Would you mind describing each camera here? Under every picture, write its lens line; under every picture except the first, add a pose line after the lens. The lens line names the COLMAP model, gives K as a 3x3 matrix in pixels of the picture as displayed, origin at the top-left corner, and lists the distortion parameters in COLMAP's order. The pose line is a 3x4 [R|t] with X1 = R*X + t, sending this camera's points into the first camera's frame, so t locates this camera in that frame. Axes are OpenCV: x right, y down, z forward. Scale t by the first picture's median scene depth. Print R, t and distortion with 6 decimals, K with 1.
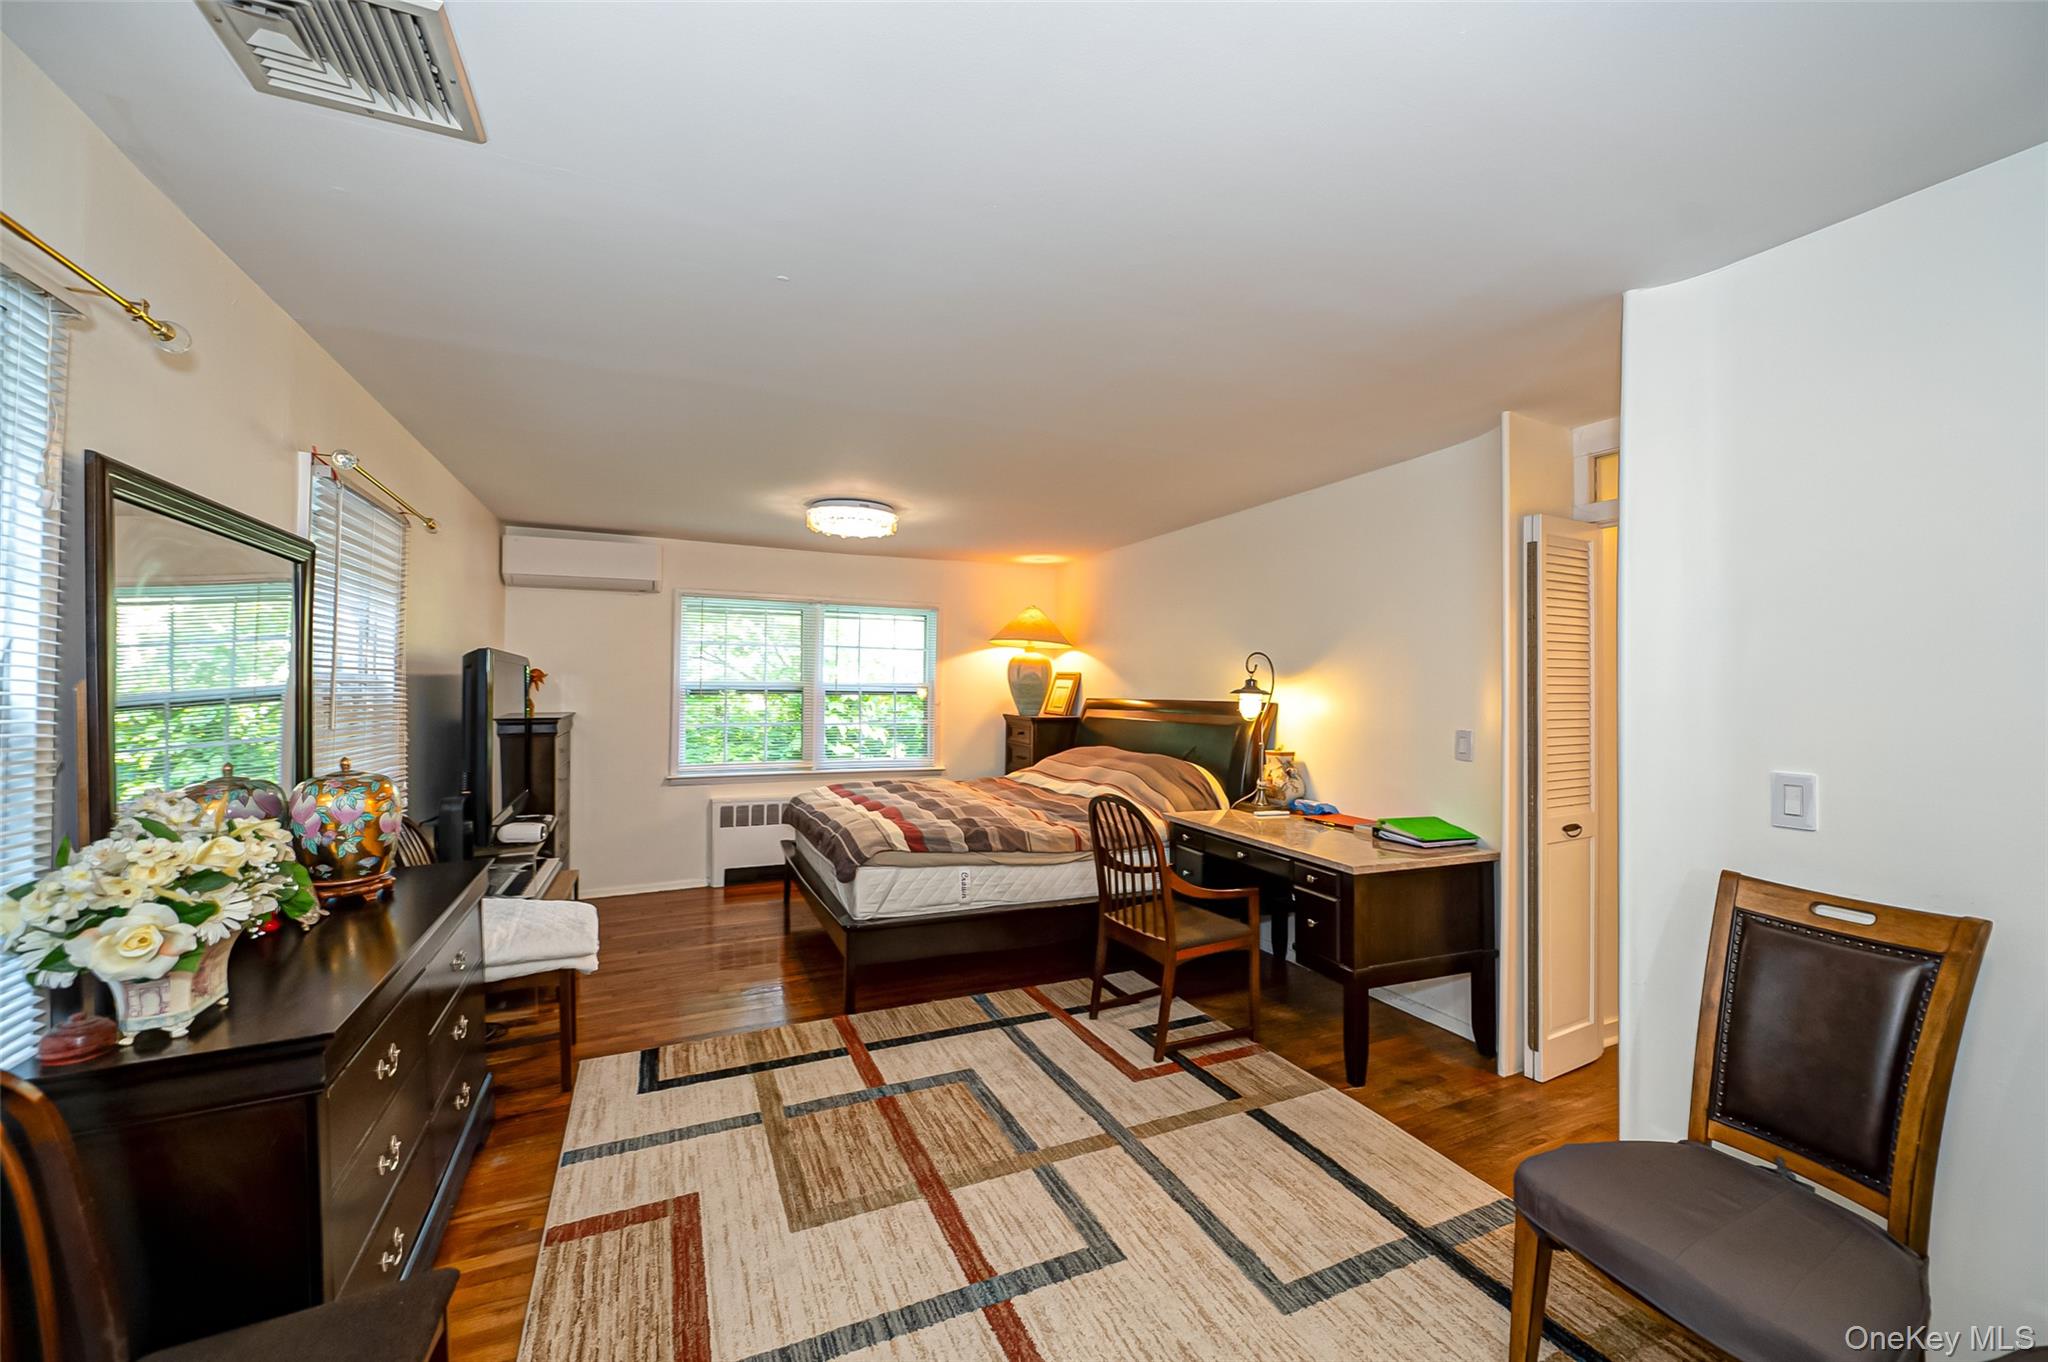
lens RADIAL K [[805.8, 0, 1022.4], [0, 805.8, 686.2], [0, 0, 1]] dist [-0.009316, -0.000380]
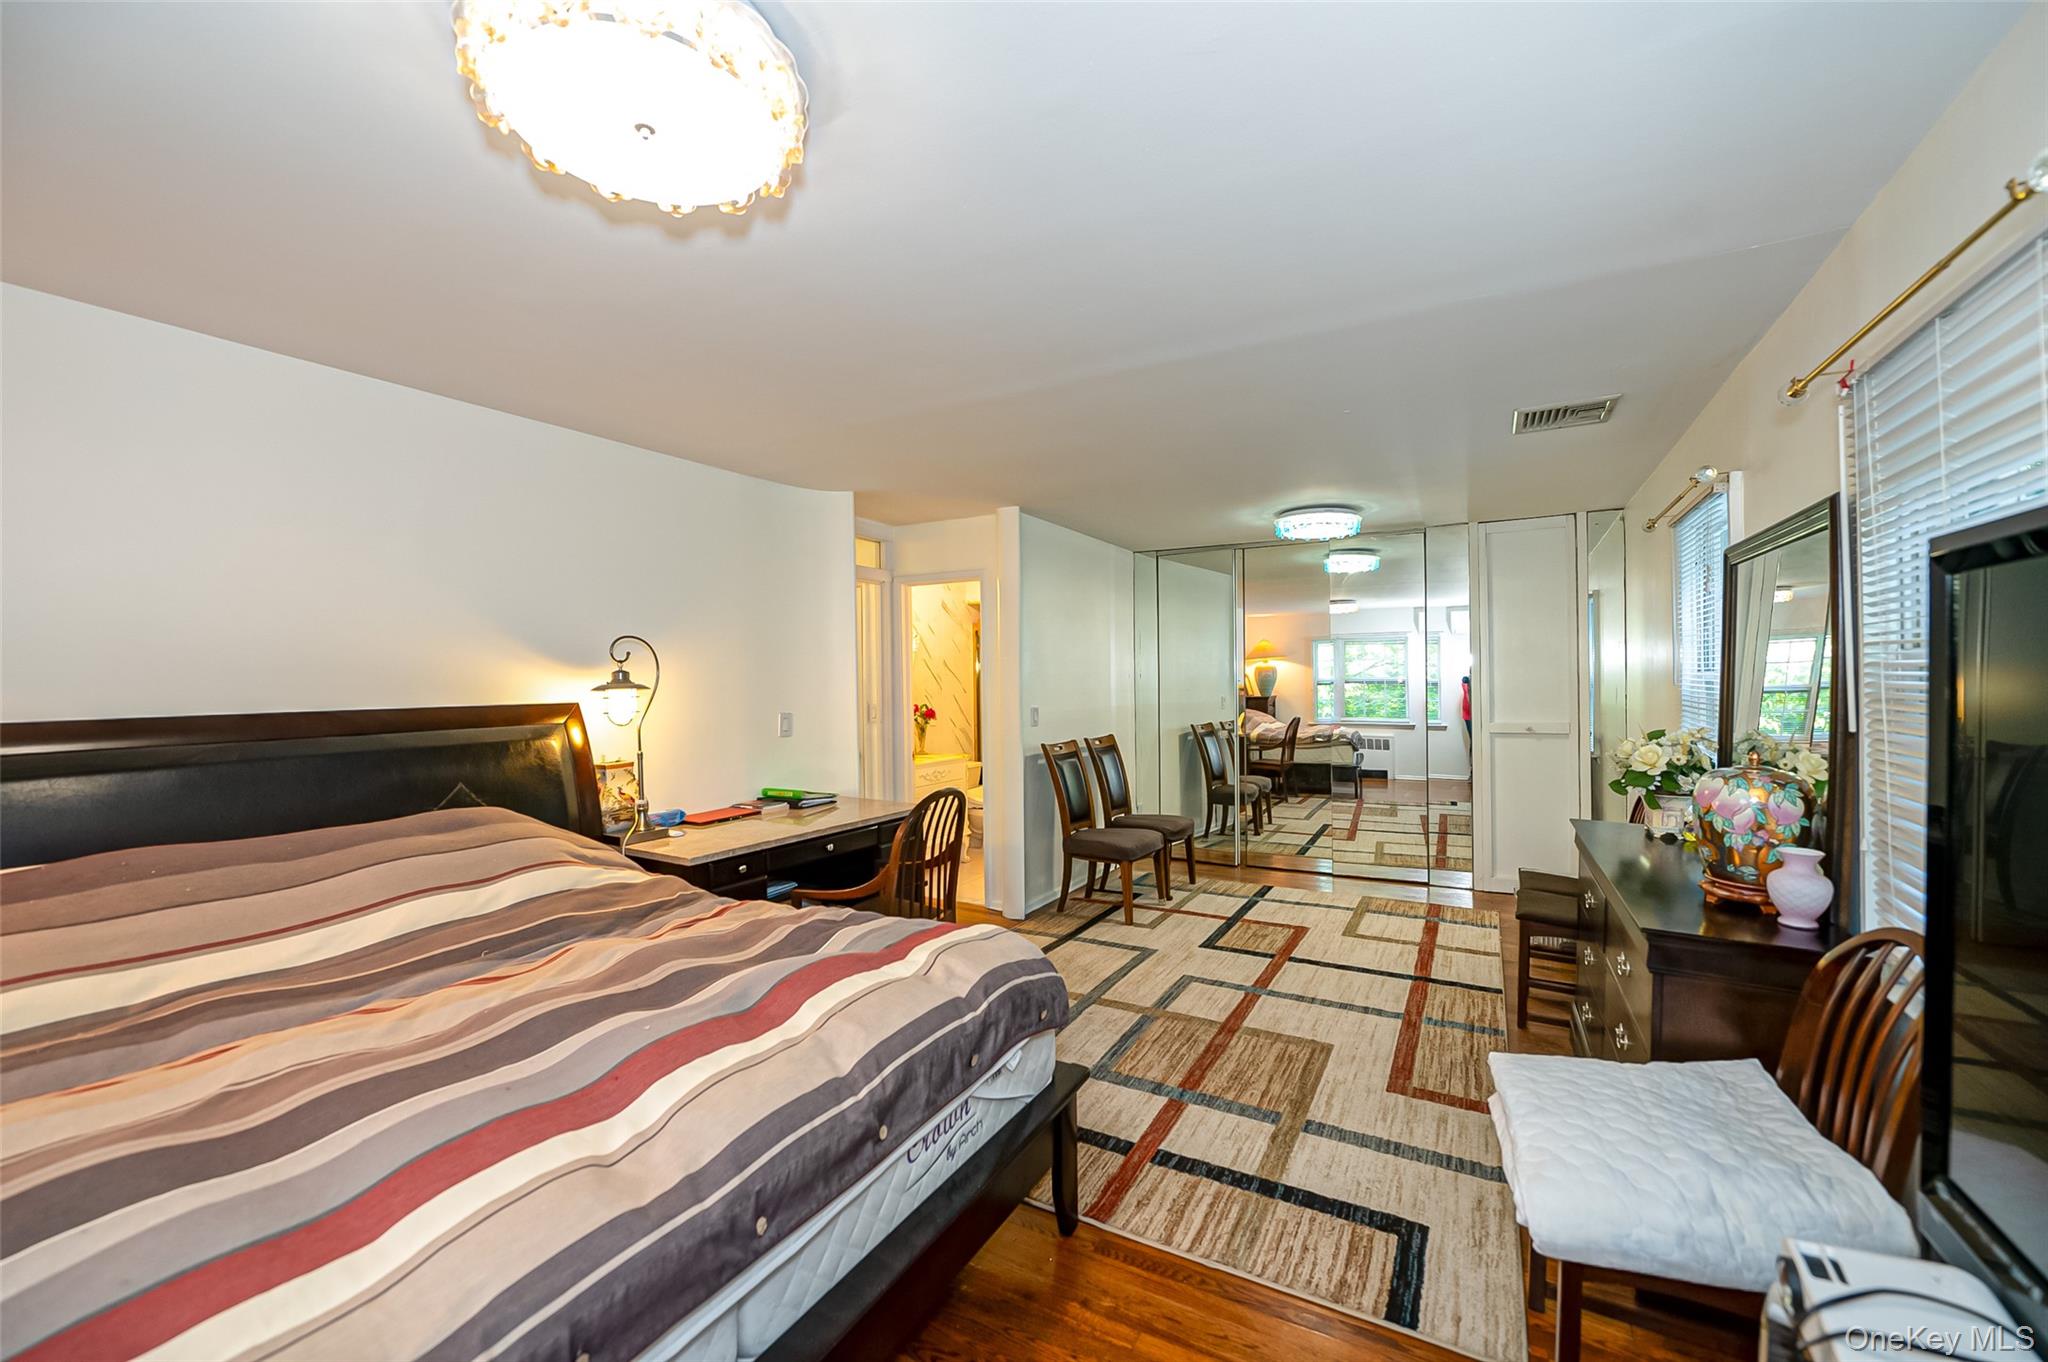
lens RADIAL K [[805.8, 0, 1022.7], [0, 805.8, 681.4], [0, 0, 1]] dist [-0.009316, -0.000380]
pose [[-0.589704, -0.008186, 0.807578, -0.932514], [-0.002231, 0.999961, 0.008507, -0.009164], [-0.807616, 0.003215, -0.589700, 1.902572]]
